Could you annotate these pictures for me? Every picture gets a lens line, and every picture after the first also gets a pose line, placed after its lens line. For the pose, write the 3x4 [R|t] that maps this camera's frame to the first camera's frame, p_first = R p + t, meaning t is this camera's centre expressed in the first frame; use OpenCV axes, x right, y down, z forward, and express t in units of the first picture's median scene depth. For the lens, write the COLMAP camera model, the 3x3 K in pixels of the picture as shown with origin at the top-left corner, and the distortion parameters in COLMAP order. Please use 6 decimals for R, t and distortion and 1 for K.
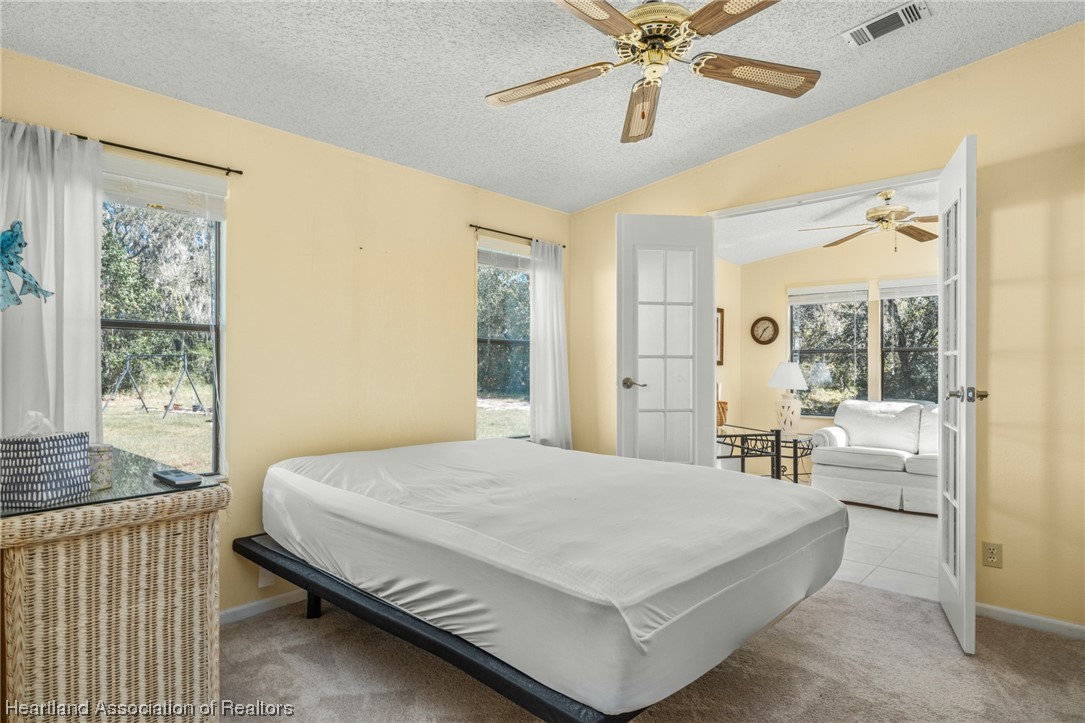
lens RADIAL K [[584.1, 0, 539.8], [0, 584.1, 361.2], [0, 0, 1]] dist [0.000084, 0.000857]
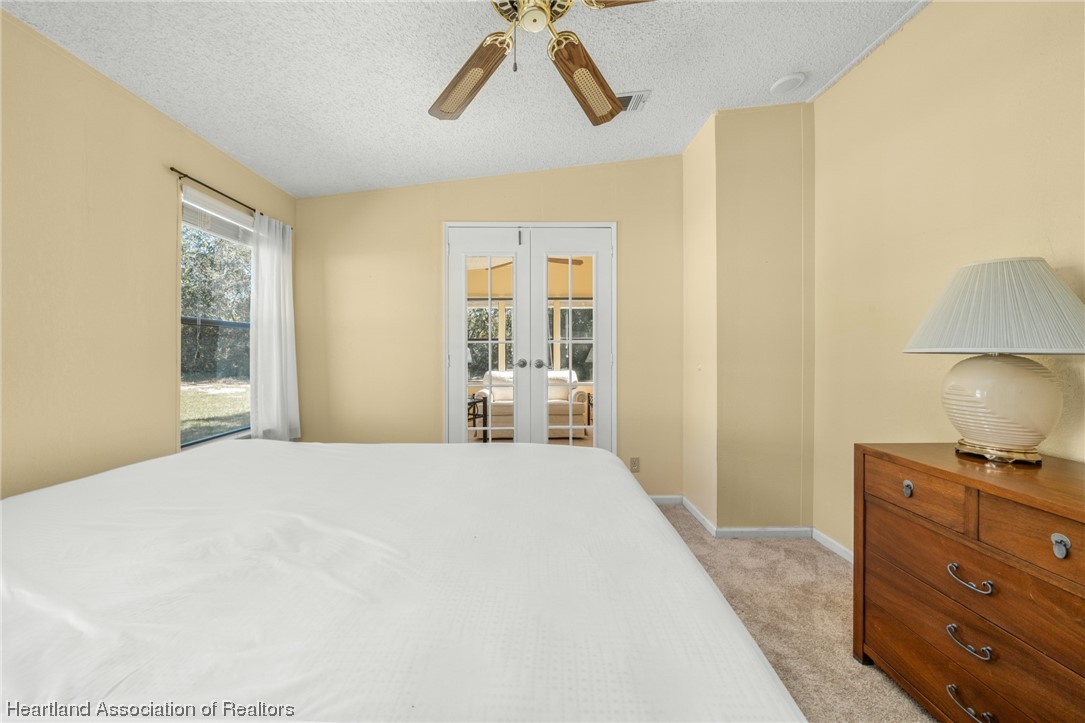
lens RADIAL K [[368.2, 0, 506.7], [0, 368.2, 359.7], [0, 0, 1]] dist [0.000263, -0.000011]
pose [[0.729239, -0.027479, 0.683707, -0.127489], [0.004183, 0.999354, 0.035704, 0.003021], [-0.684247, -0.023177, 0.728882, 0.319207]]
